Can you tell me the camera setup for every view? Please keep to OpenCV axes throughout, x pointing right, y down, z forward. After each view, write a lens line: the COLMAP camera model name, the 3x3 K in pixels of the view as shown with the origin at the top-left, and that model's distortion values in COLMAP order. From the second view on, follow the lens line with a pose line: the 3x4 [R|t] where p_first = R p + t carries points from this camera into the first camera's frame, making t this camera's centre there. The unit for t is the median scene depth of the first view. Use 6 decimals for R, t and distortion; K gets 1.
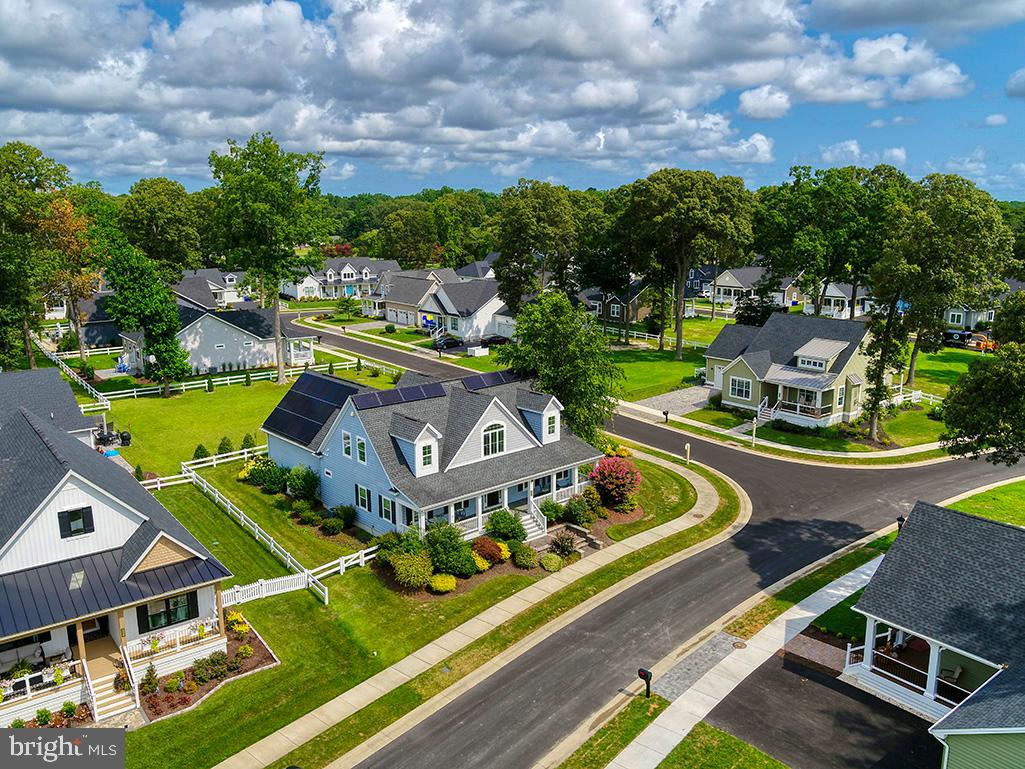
lens RADIAL K [[795.3, 0, 512.5], [0, 795.3, 384.5], [0, 0, 1]] dist [0.001880, -0.005969]
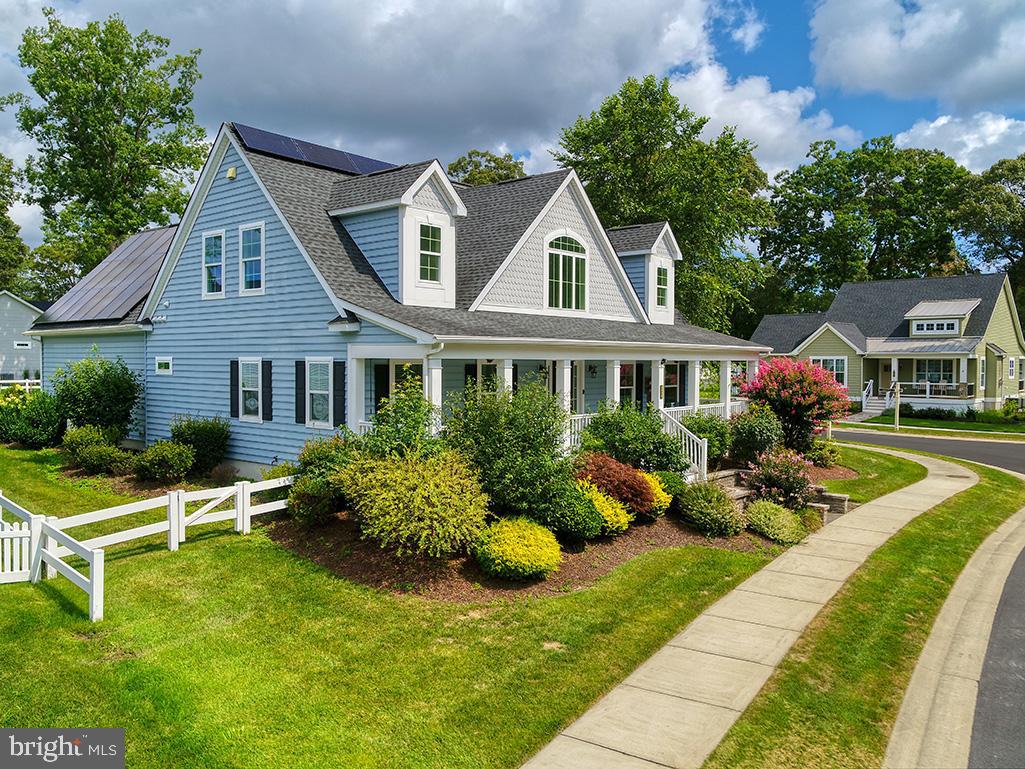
lens RADIAL K [[795.3, 0, 512.5], [0, 795.3, 384.5], [0, 0, 1]] dist [0.001880, -0.005969]
pose [[0.990265, 0.003369, 0.139155, -0.118416], [0.022560, 0.982605, -0.184332, 0.217514], [-0.137356, 0.185677, 0.972963, 0.620750]]
